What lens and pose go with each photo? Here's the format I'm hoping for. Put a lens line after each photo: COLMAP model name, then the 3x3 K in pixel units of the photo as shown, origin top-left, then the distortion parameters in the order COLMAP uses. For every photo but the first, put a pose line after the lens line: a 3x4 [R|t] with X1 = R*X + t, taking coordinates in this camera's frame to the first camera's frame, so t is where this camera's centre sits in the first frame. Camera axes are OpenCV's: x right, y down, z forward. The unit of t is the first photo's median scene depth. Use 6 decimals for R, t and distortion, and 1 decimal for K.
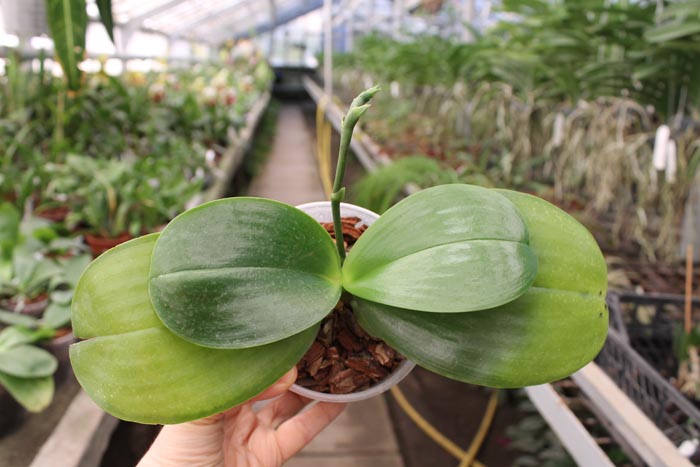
lens RADIAL K [[638.6, 0, 353.1], [0, 638.6, 233.4], [0, 0, 1]] dist [-0.089760, 0.000000]
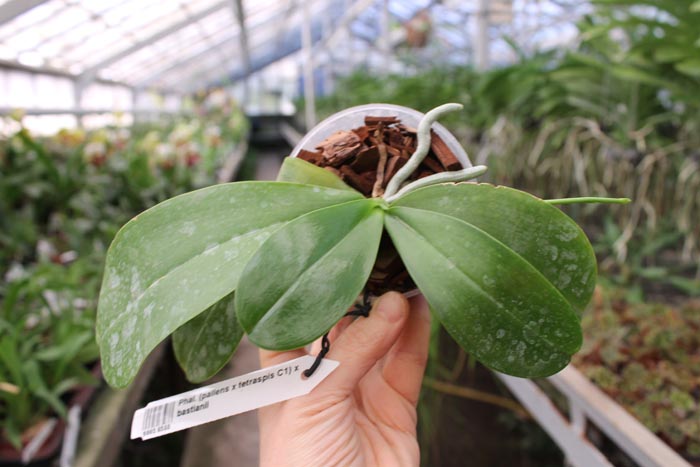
lens RADIAL K [[638.6, 0, 348.6], [0, 638.6, 232.2], [0, 0, 1]] dist [-0.089760, 0.000000]
pose [[0.998242, -0.055552, 0.020682, -0.009642], [0.056854, 0.996004, -0.068876, -0.022173], [-0.016773, 0.069930, 0.997411, 0.089635]]
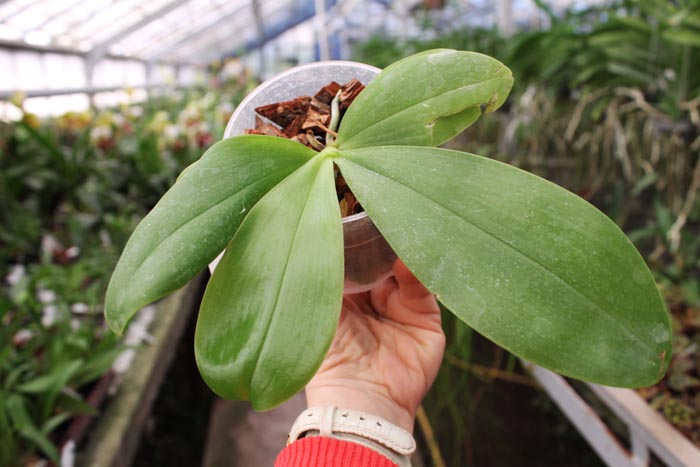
lens RADIAL K [[638.6, 0, 351.6], [0, 638.6, 235.1], [0, 0, 1]] dist [-0.089760, 0.000000]
pose [[0.996268, -0.085260, -0.013474, -0.008681], [0.085077, 0.996281, -0.013621, -0.028932], [0.014585, 0.012424, 0.999816, 0.103810]]
